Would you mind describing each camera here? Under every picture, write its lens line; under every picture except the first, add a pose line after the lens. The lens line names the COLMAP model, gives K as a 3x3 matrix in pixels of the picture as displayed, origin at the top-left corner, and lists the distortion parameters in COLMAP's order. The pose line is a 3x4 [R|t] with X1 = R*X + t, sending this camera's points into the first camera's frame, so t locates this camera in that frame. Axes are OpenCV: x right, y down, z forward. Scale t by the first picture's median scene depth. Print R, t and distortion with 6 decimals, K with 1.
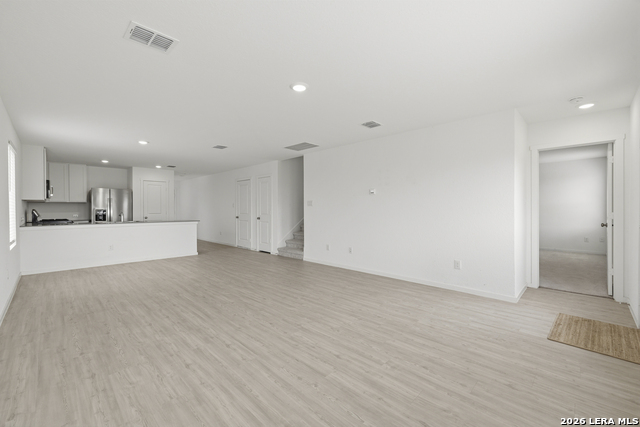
lens RADIAL K [[269.3, 0, 316.5], [0, 269.3, 211.5], [0, 0, 1]] dist [0.002142, 0.000580]
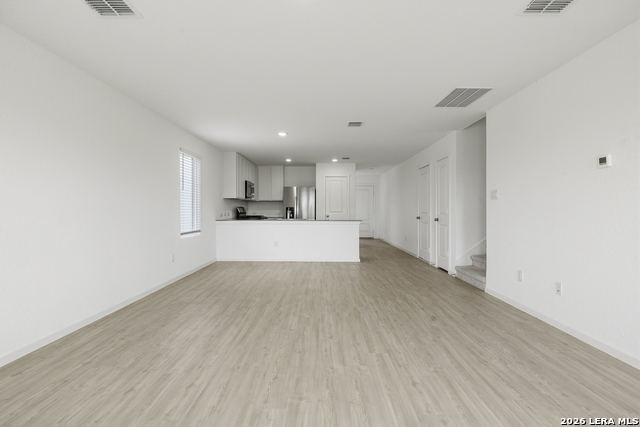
lens RADIAL K [[321.2, 0, 316.3], [0, 321.2, 228.5], [0, 0, 1]] dist [-0.001777, 0.001021]
pose [[0.694938, 0.045979, -0.717598, 0.323457], [-0.008750, 0.998420, 0.055499, 0.008887], [0.719017, -0.032289, 0.694242, 0.401561]]
